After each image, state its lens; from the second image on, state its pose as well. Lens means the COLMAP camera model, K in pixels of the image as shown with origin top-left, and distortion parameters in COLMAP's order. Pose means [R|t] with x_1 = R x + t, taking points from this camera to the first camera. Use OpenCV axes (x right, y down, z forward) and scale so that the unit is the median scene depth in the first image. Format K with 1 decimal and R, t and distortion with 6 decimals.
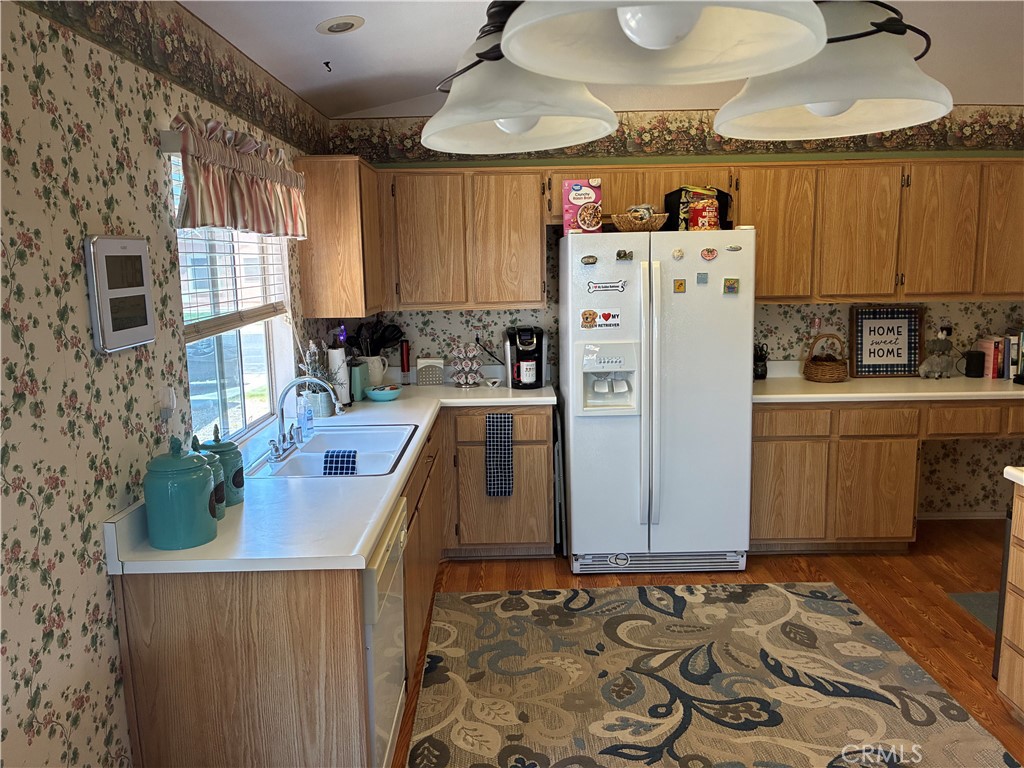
lens RADIAL K [[783.4, 0, 493.2], [0, 783.4, 378.7], [0, 0, 1]] dist [0.042035, -0.058675]
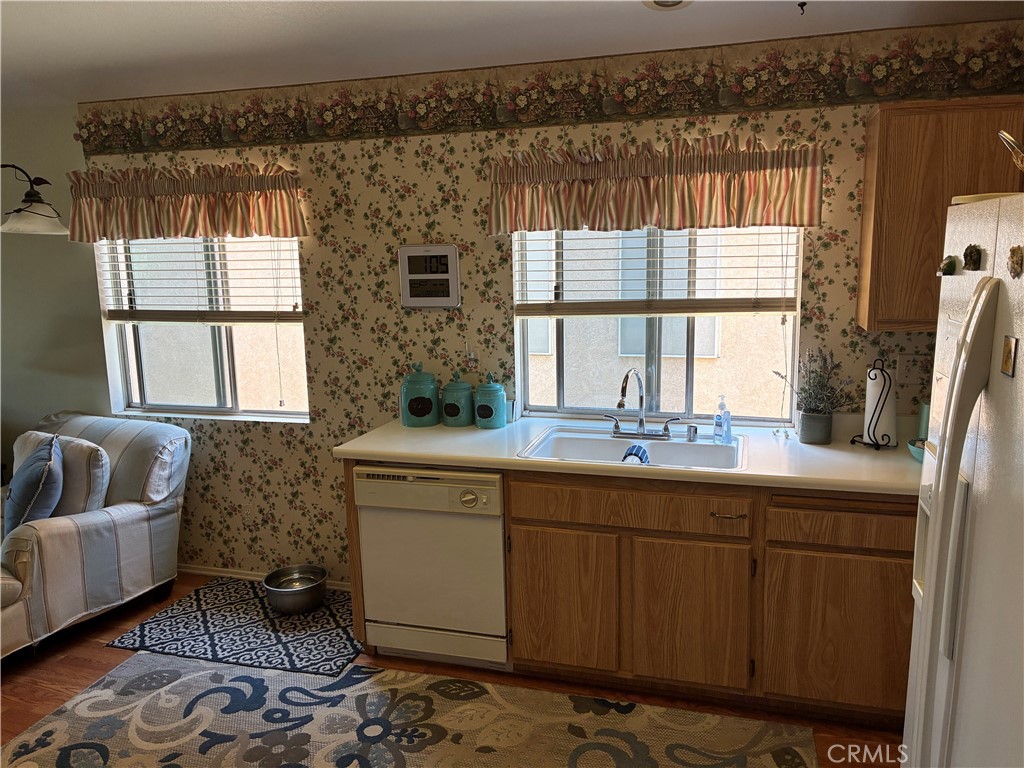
lens RADIAL K [[783.4, 0, 514.6], [0, 783.4, 380.8], [0, 0, 1]] dist [0.042035, -0.058675]
pose [[-0.270203, 0.195673, -0.942710, 1.061374], [-0.116911, 0.965217, 0.233854, -0.287361], [0.955679, 0.173401, -0.237928, 1.492461]]
